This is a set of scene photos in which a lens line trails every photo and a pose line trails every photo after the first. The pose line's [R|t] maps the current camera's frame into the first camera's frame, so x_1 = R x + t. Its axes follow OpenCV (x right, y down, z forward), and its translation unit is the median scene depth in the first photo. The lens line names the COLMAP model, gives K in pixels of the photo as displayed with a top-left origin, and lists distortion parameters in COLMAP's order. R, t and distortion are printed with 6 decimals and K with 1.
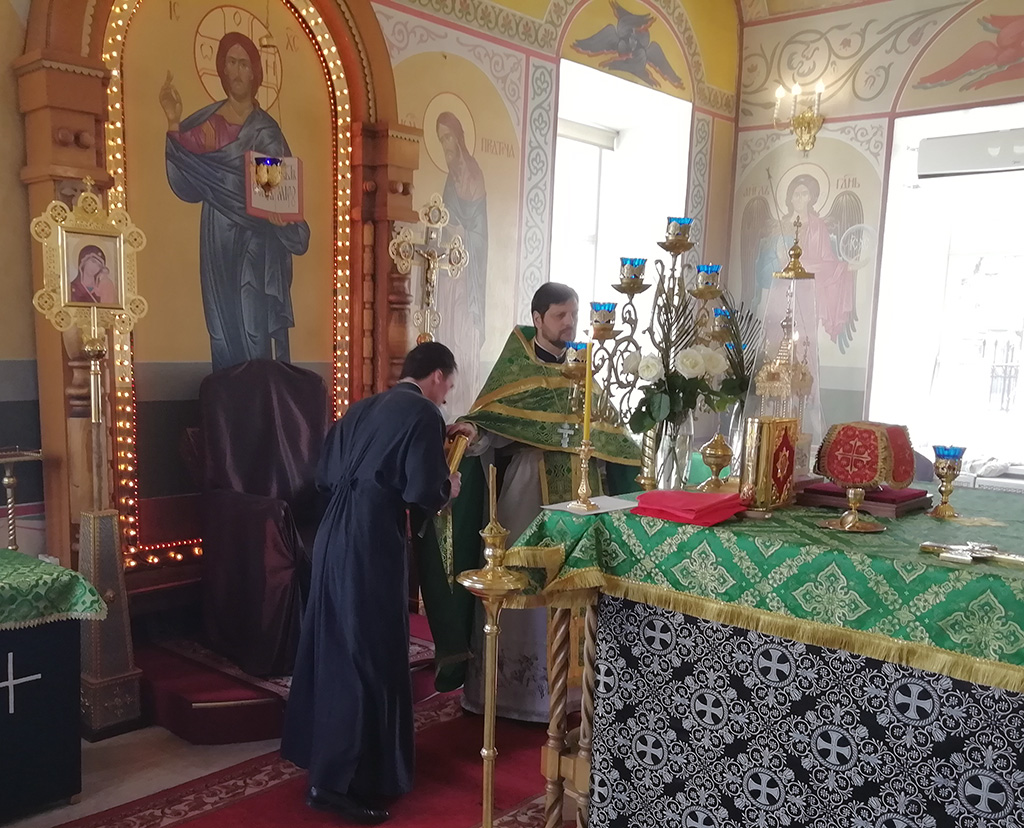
lens RADIAL K [[1020.4, 0, 438.9], [0, 1020.4, 496.6], [0, 0, 1]] dist [0.030414, -0.020340]
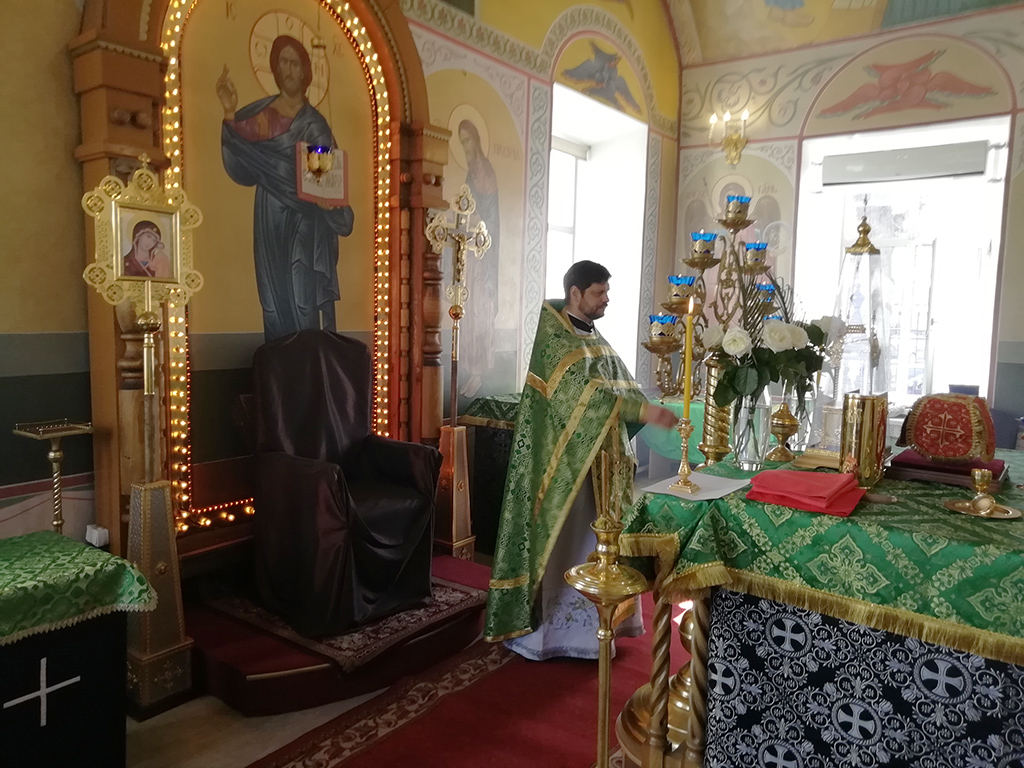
lens RADIAL K [[752.3, 0, 514.0], [0, 752.3, 371.1], [0, 0, 1]] dist [0.051069, -0.048516]
pose [[0.992409, -0.011703, 0.122427, -0.060073], [0.020102, 0.997510, -0.067597, -0.032267], [-0.121331, 0.069545, 0.990173, 0.185438]]
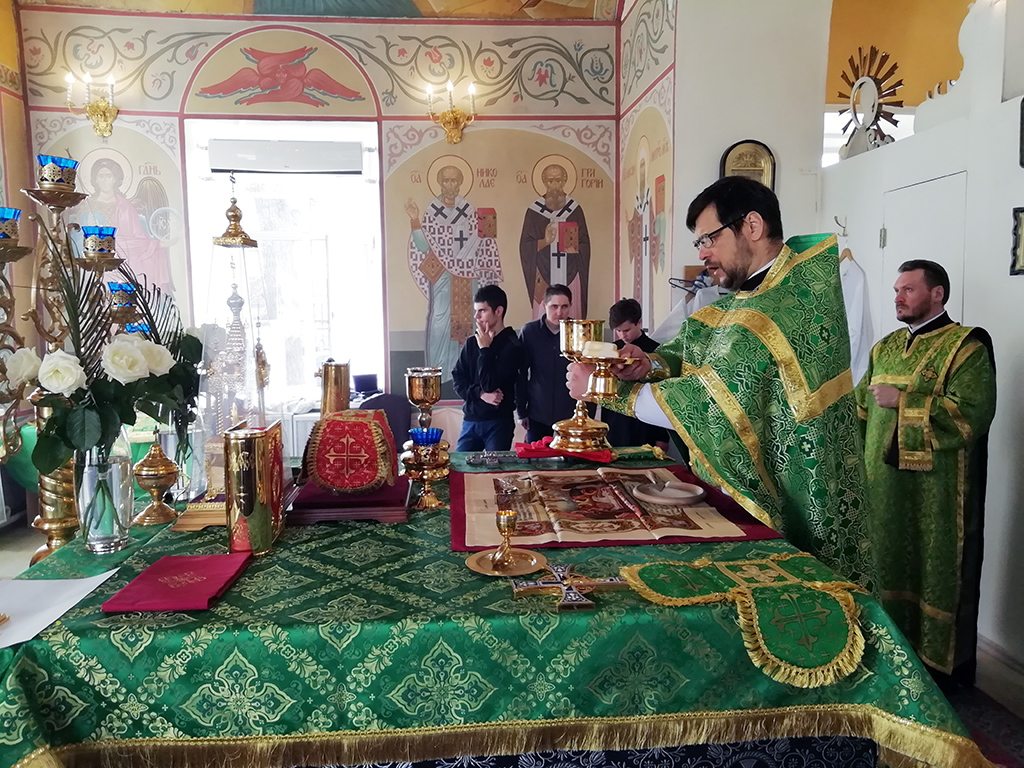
lens RADIAL K [[761.8, 0, 508.0], [0, 761.8, 376.5], [0, 0, 1]] dist [0.014773, -0.004920]
pose [[0.660550, -0.099543, 0.744154, 0.018837], [0.140159, 0.990096, 0.008029, -0.053841], [-0.737583, 0.098996, 0.667960, 0.282025]]
